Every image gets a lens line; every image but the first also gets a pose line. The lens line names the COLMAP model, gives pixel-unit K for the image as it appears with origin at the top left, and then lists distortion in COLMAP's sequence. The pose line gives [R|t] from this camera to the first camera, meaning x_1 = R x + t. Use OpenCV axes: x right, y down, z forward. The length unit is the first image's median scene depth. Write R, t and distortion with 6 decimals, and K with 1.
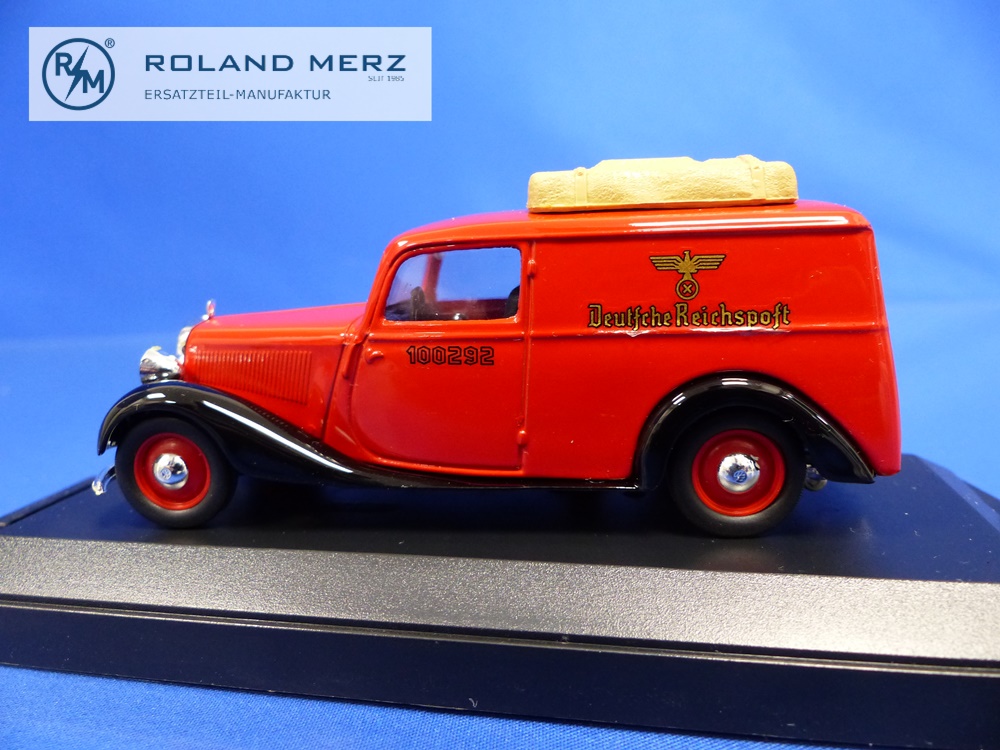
lens RADIAL K [[741.2, 0, 504.5], [0, 741.2, 376.9], [0, 0, 1]] dist [-0.020493, -0.015013]
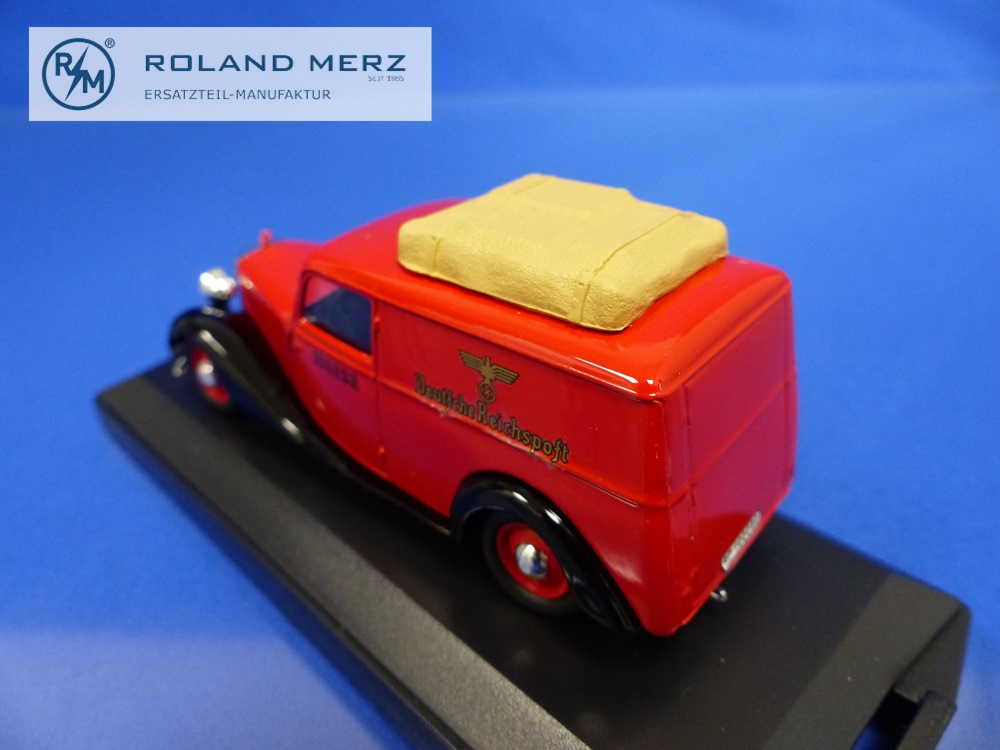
lens RADIAL K [[741.2, 0, 499.2], [0, 741.2, 378.1], [0, 0, 1]] dist [-0.020493, -0.015013]
pose [[0.837329, 0.298844, -0.457790, 0.679136], [-0.106818, 0.910663, 0.399102, -0.510027], [0.536162, -0.285280, 0.794447, 0.233278]]
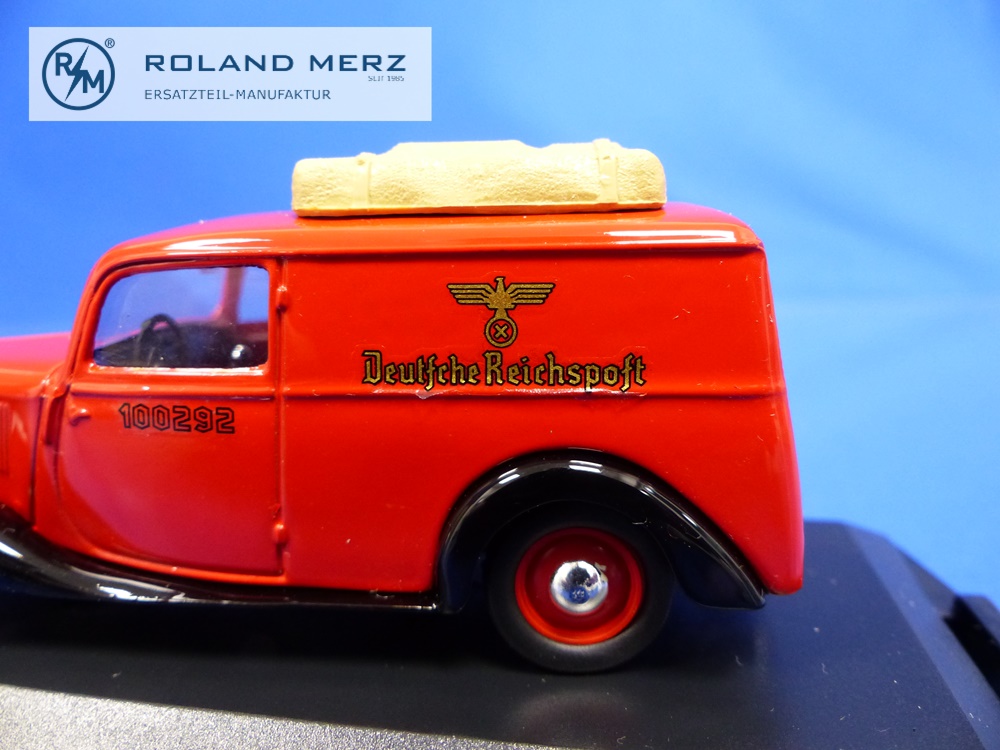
lens RADIAL K [[741.2, 0, 506.0], [0, 741.2, 378.4], [0, 0, 1]] dist [-0.020493, -0.015013]
pose [[0.999346, 0.009276, 0.034944, 0.221028], [-0.010050, 0.999707, 0.022038, -0.087686], [-0.034729, -0.022375, 0.999146, 0.294280]]
